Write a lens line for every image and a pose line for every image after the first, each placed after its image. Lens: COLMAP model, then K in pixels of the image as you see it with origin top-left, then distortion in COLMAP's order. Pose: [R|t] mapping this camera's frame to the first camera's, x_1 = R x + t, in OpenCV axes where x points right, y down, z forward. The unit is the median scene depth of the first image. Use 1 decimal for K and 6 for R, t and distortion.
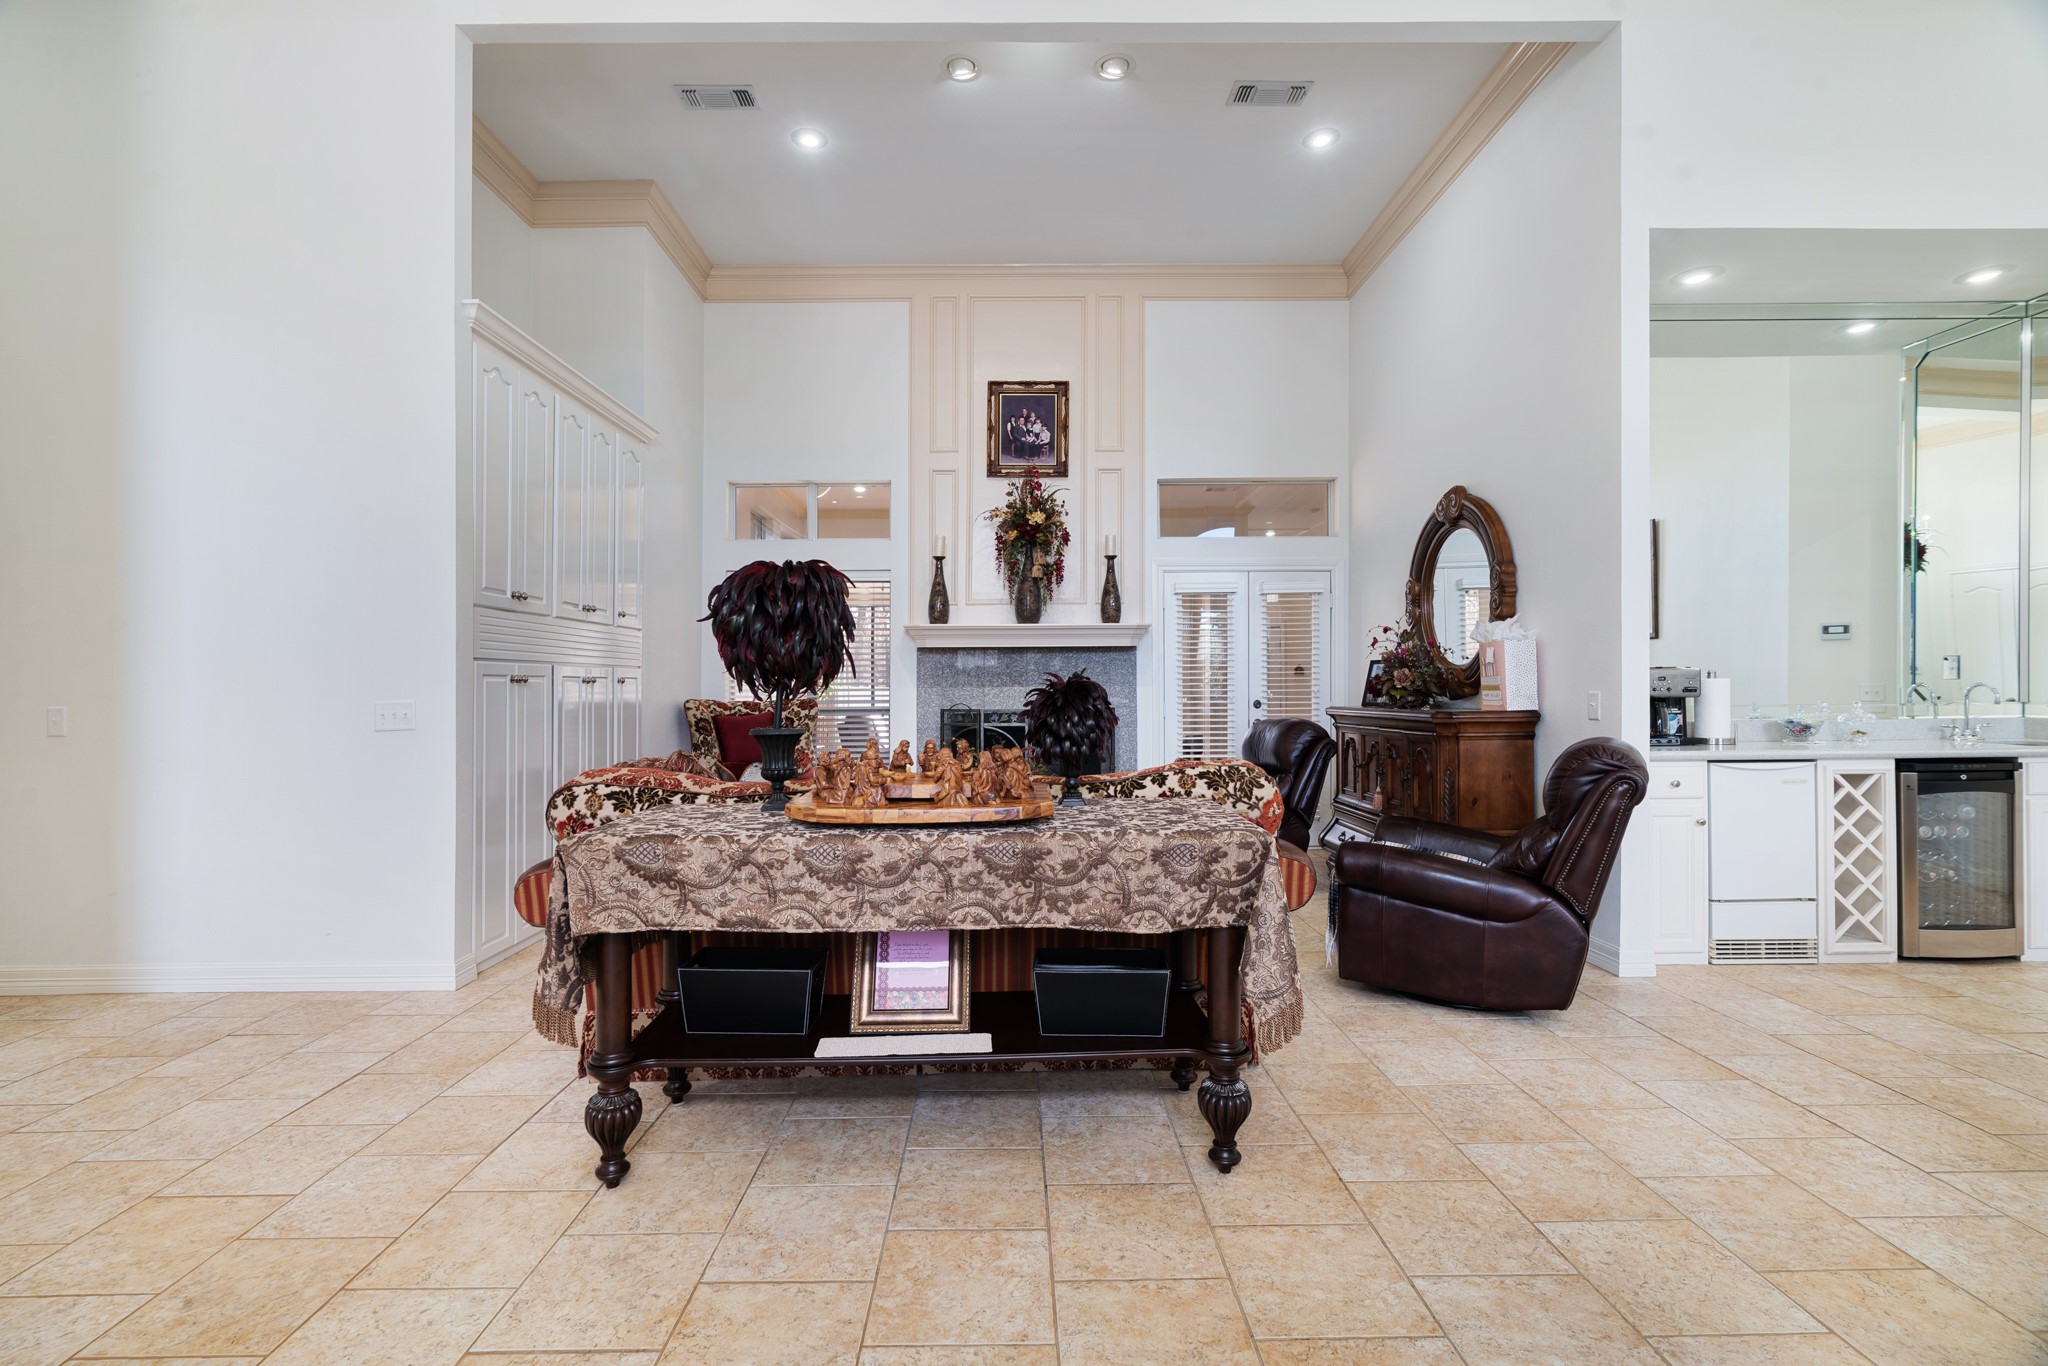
lens RADIAL K [[931.9, 0, 1026.0], [0, 931.9, 679.8], [0, 0, 1]] dist [-0.000845, 0.000548]
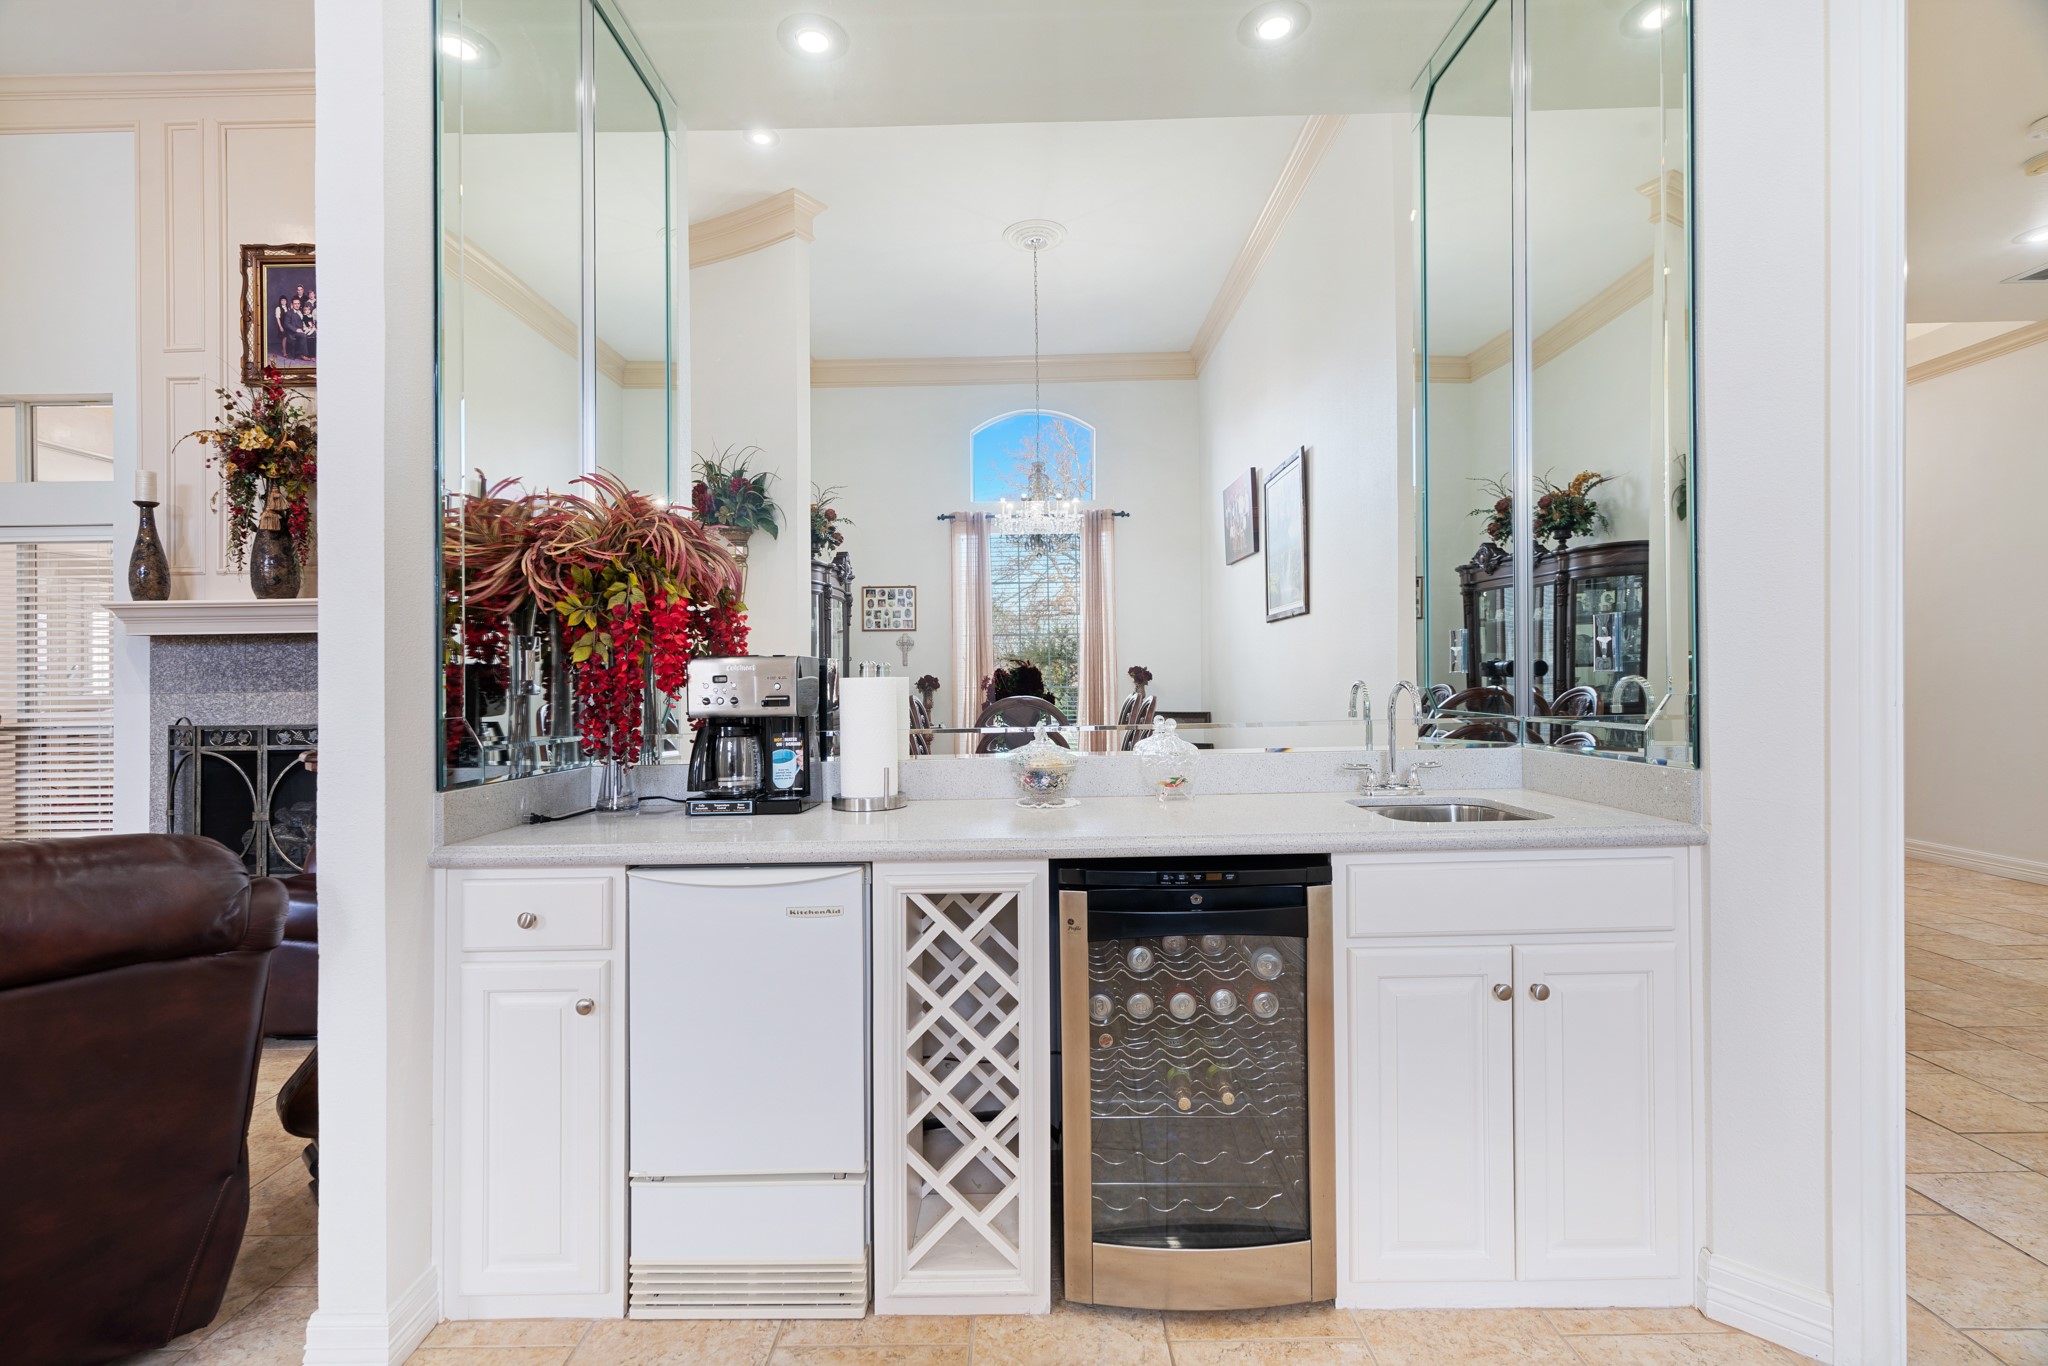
lens RADIAL K [[931.9, 0, 1016.9], [0, 931.9, 686.1], [0, 0, 1]] dist [-0.000845, 0.000548]
pose [[0.999787, -0.007616, -0.019180, 0.924520], [0.007892, 0.999866, 0.014354, -0.003867], [0.019068, -0.014503, 0.999713, 0.554973]]
